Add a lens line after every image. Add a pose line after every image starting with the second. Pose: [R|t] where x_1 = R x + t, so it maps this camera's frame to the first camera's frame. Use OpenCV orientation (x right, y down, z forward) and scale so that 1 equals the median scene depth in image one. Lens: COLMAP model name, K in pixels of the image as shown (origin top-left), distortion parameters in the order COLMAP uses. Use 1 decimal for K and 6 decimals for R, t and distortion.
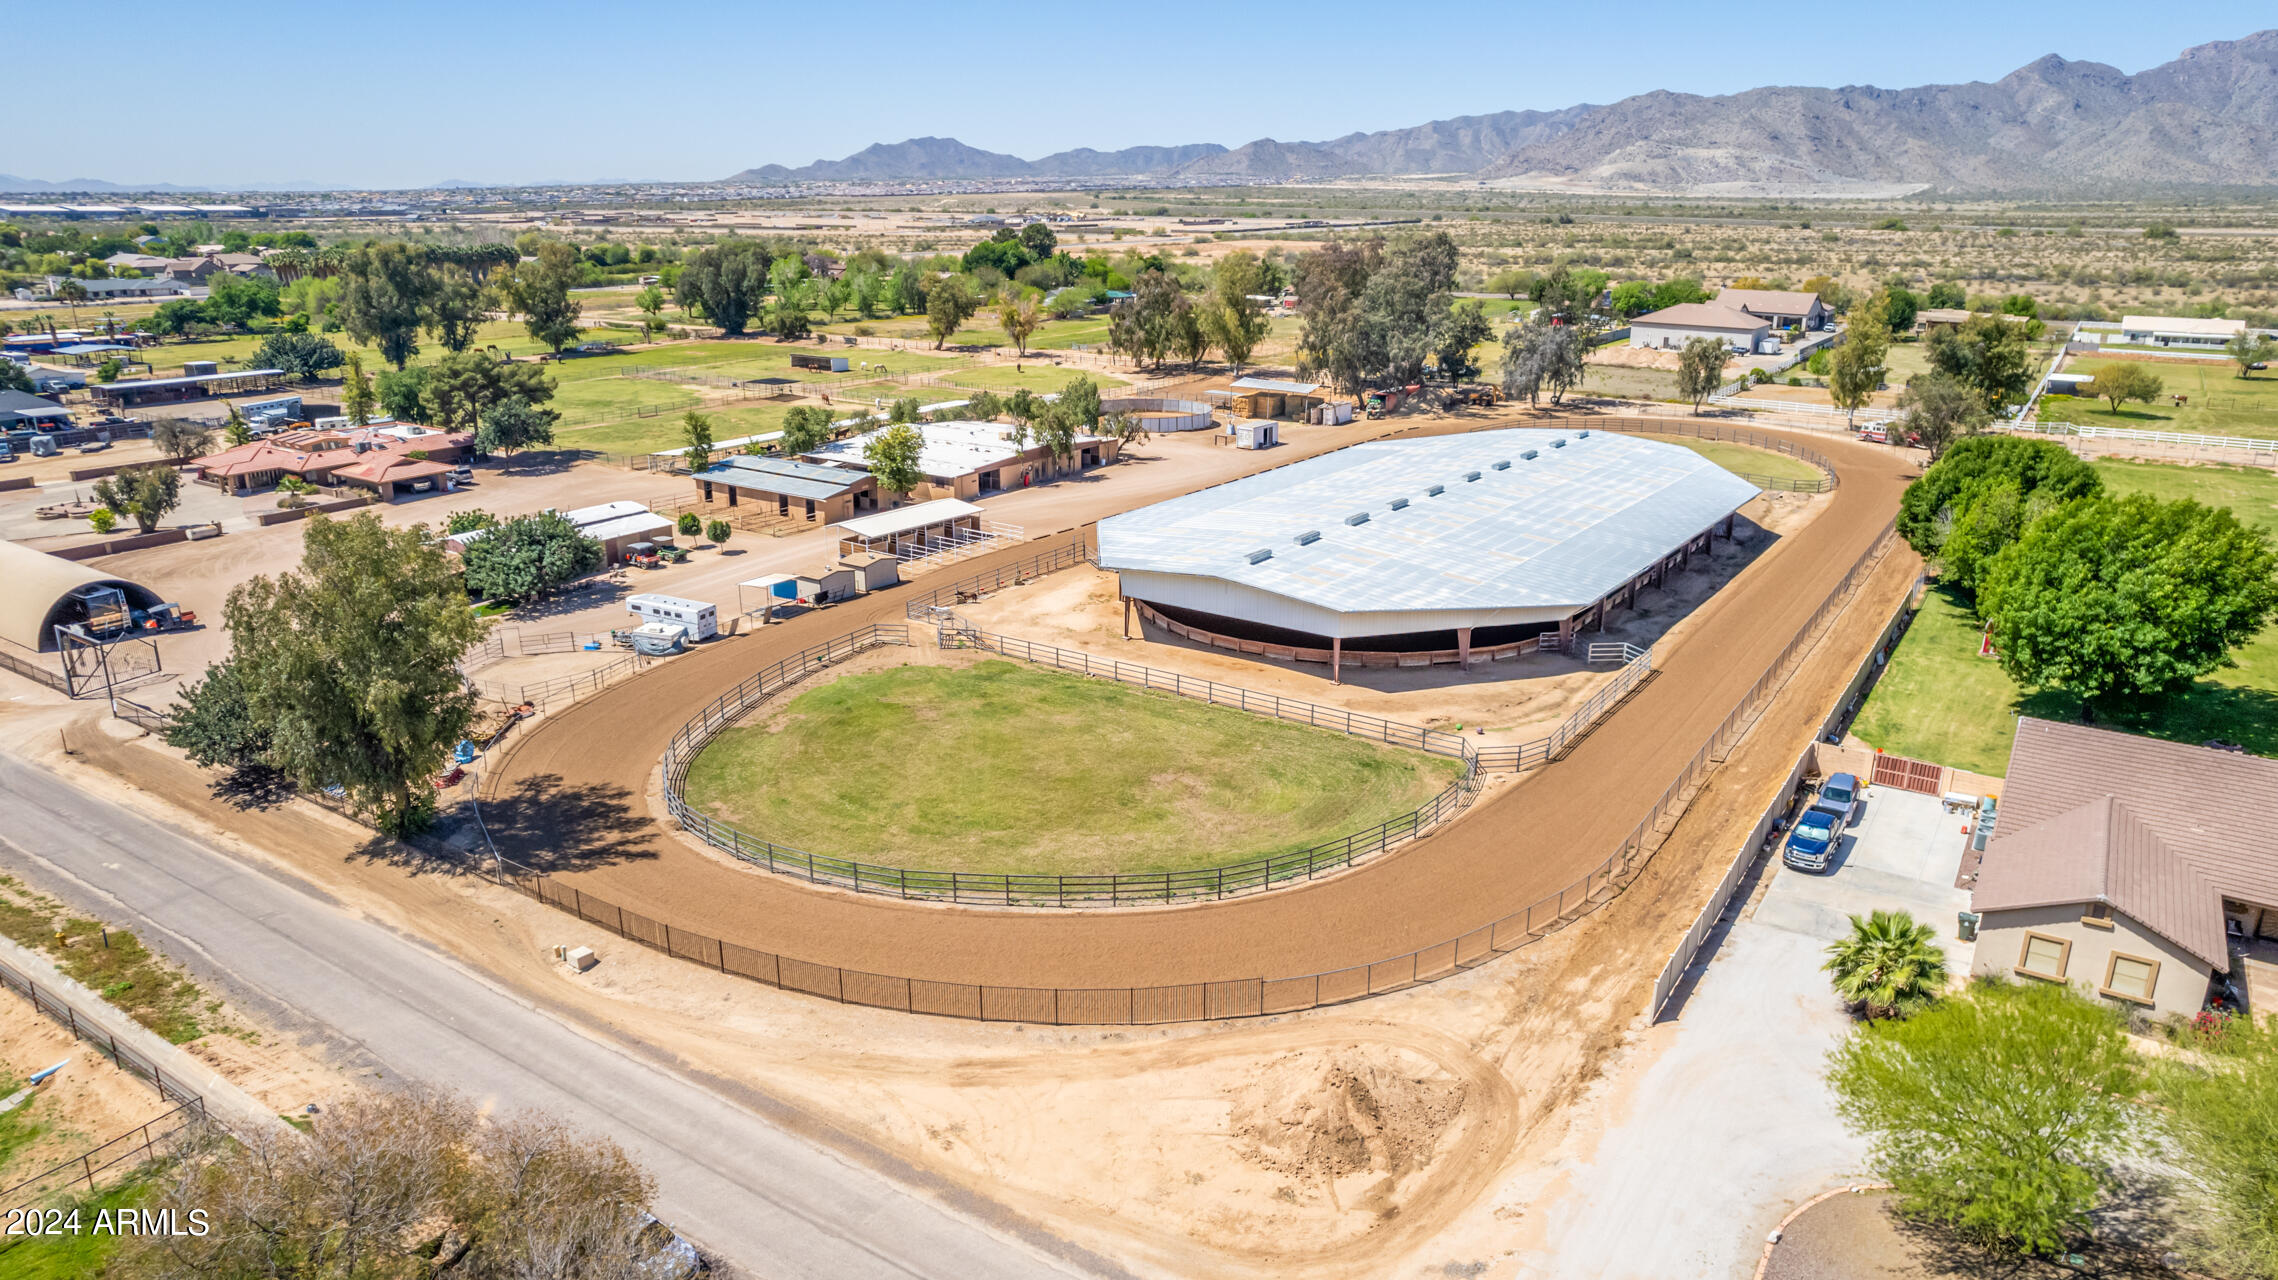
lens RADIAL K [[1480.0, 0, 1141.6], [0, 1480.0, 640.7], [0, 0, 1]] dist [-0.086455, 0.083129]
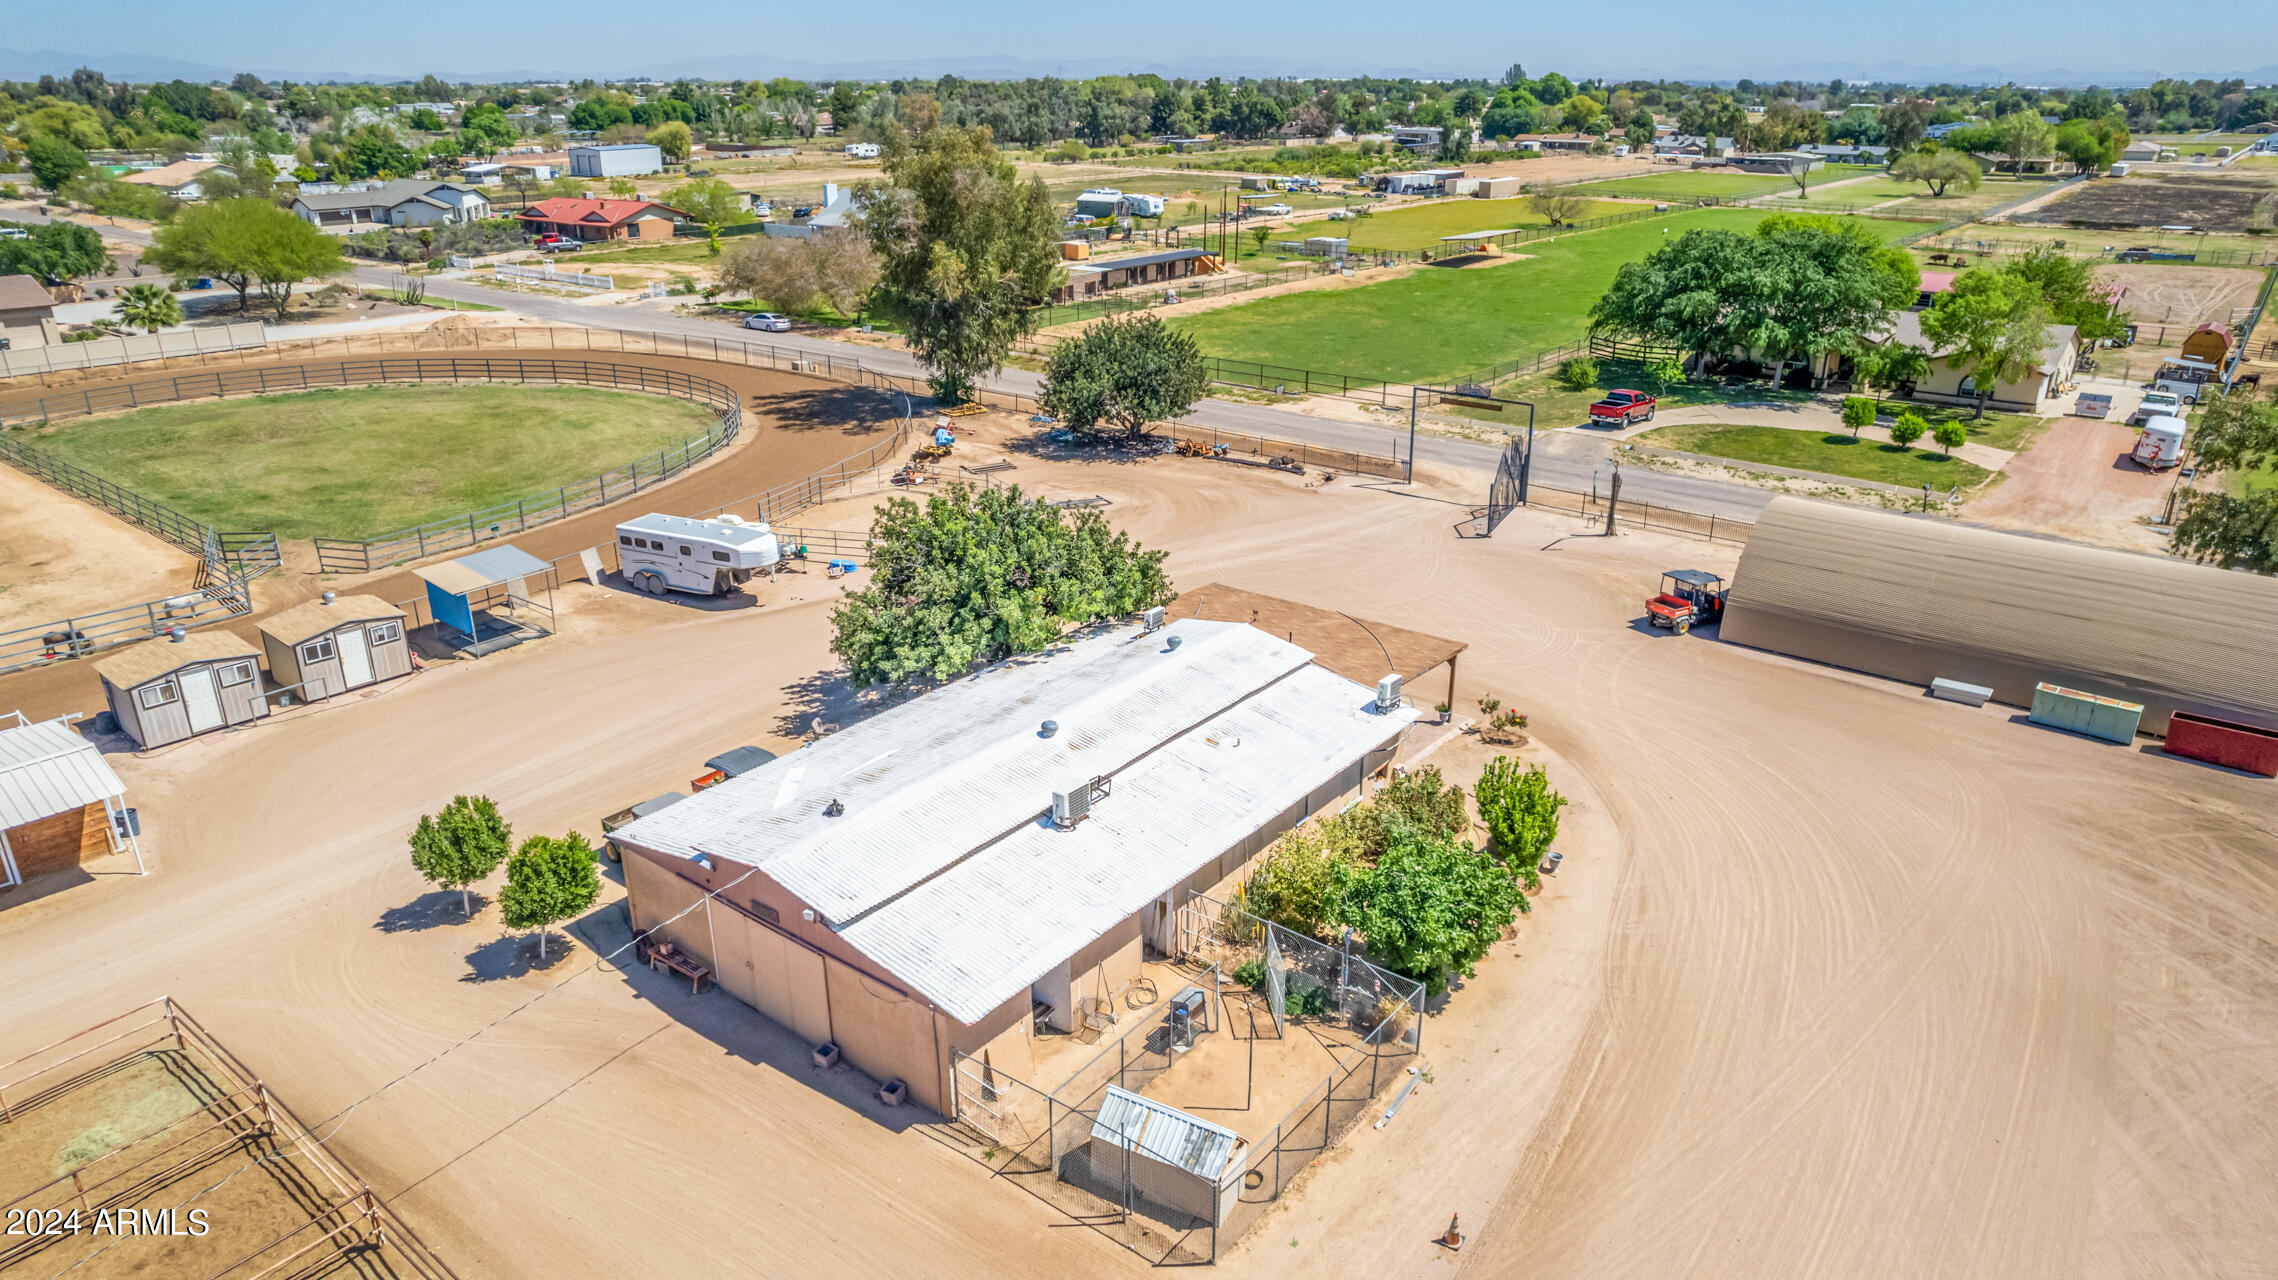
lens RADIAL K [[1457.2, 0, 1140.7], [0, 1457.2, 643.3], [0, 0, 1]] dist [-0.087137, 0.082130]
pose [[-0.996673, -0.033999, 0.074073, -0.046592], [0.020128, 0.778011, 0.627928, -0.028900], [-0.078979, 0.627330, -0.774738, 0.126494]]
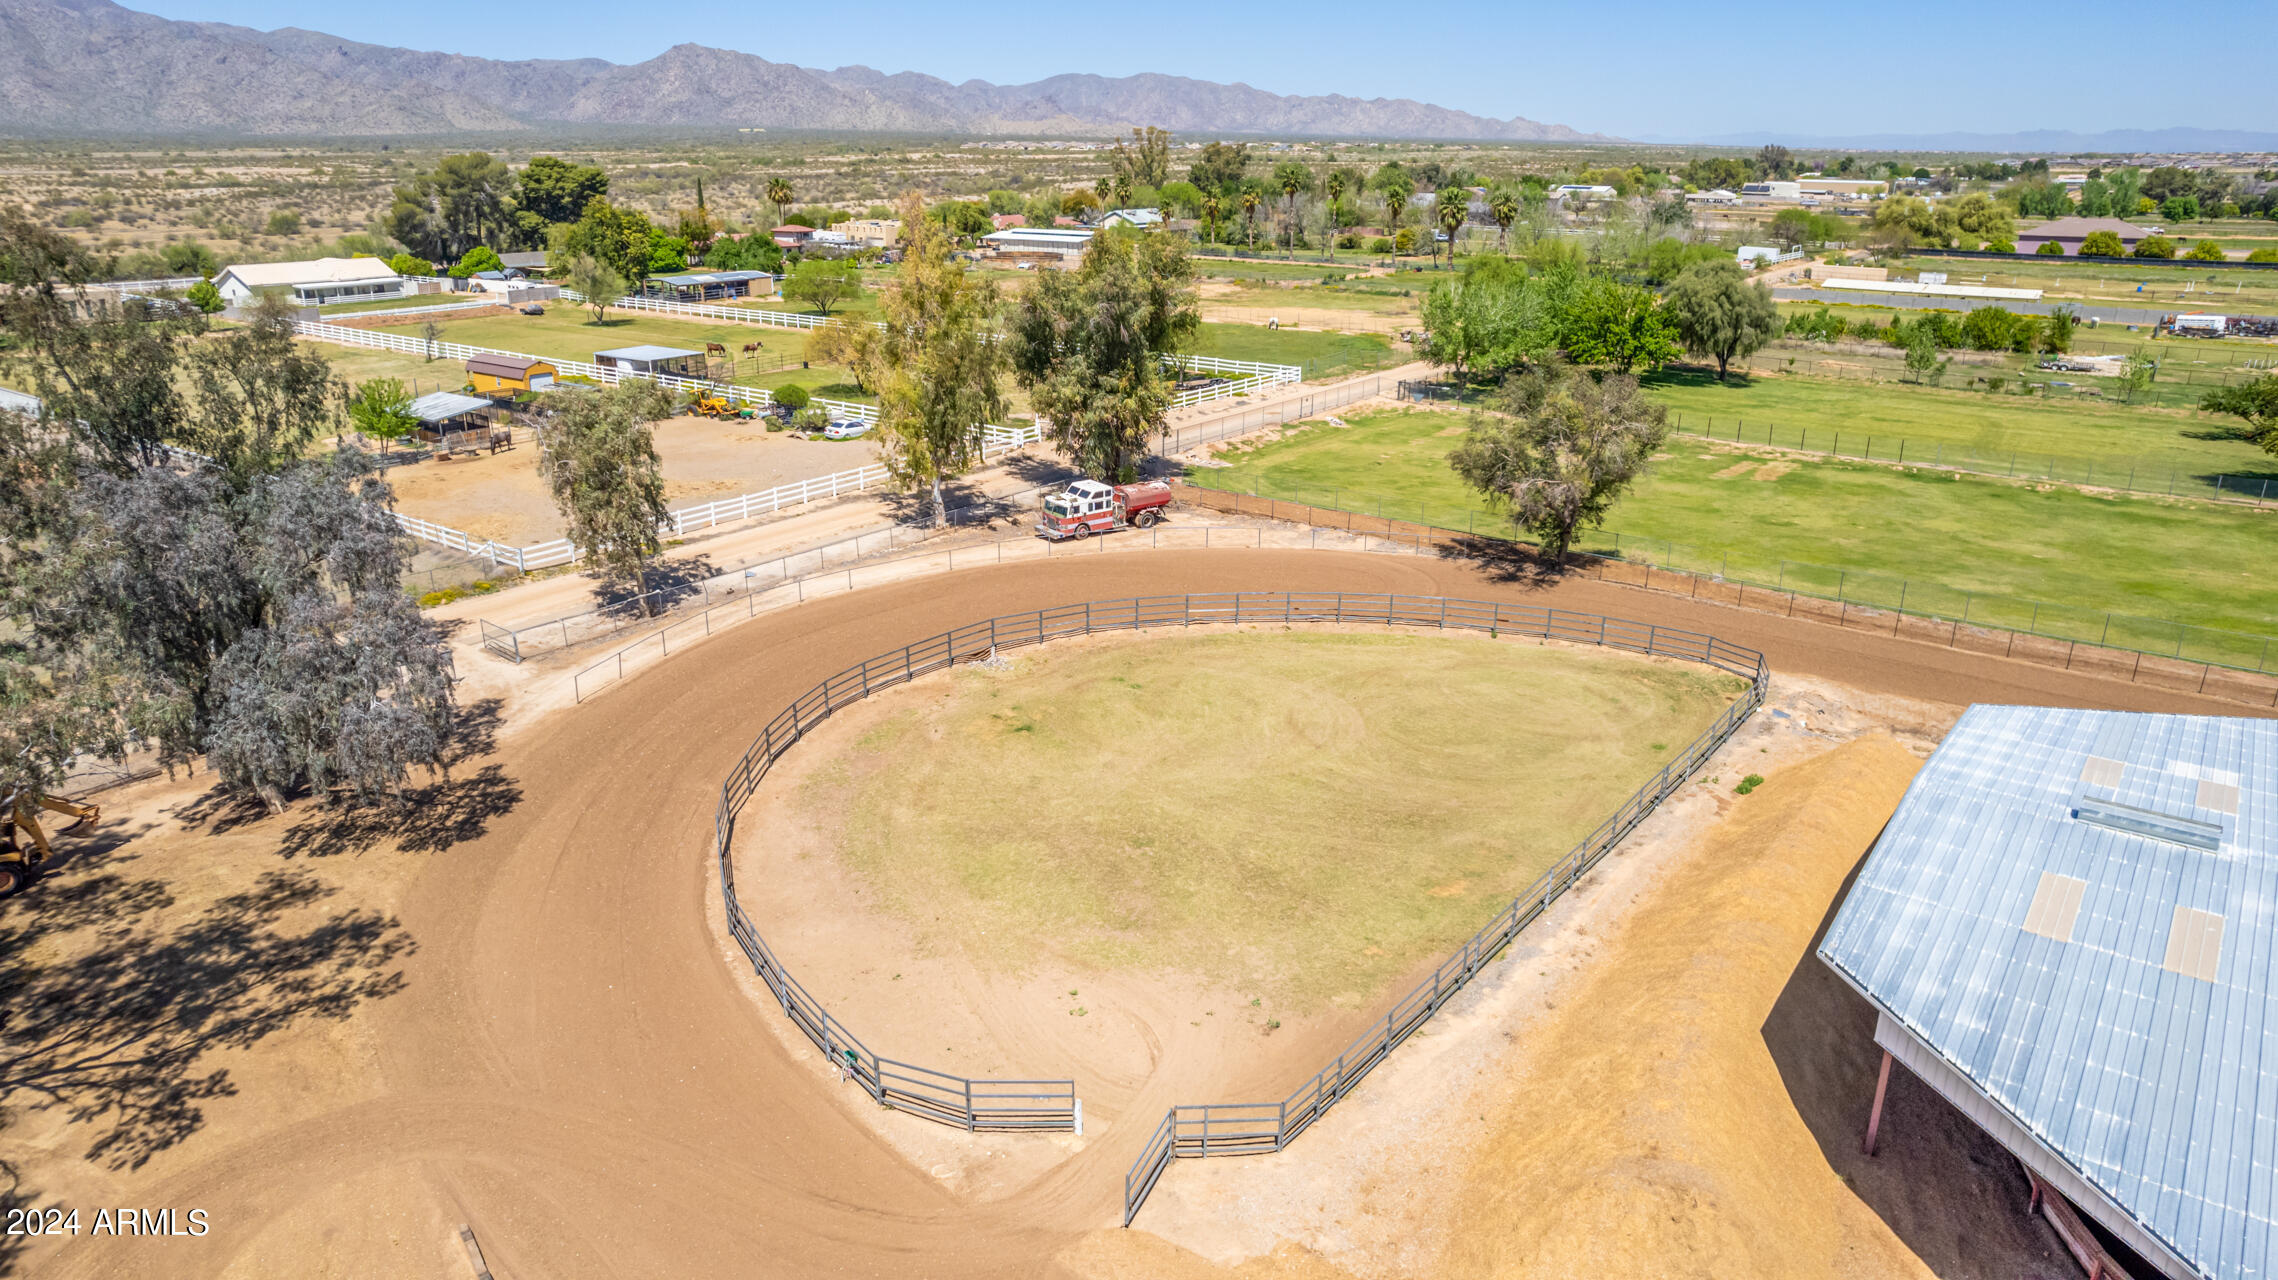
lens RADIAL K [[1457.2, 0, 1140.7], [0, 1457.2, 643.3], [0, 0, 1]] dist [-0.087137, 0.082130]
pose [[0.046244, -0.331422, 0.942349, 0.010901], [0.294907, 0.905841, 0.304110, -0.036803], [-0.954406, 0.263842, 0.139628, 0.144020]]
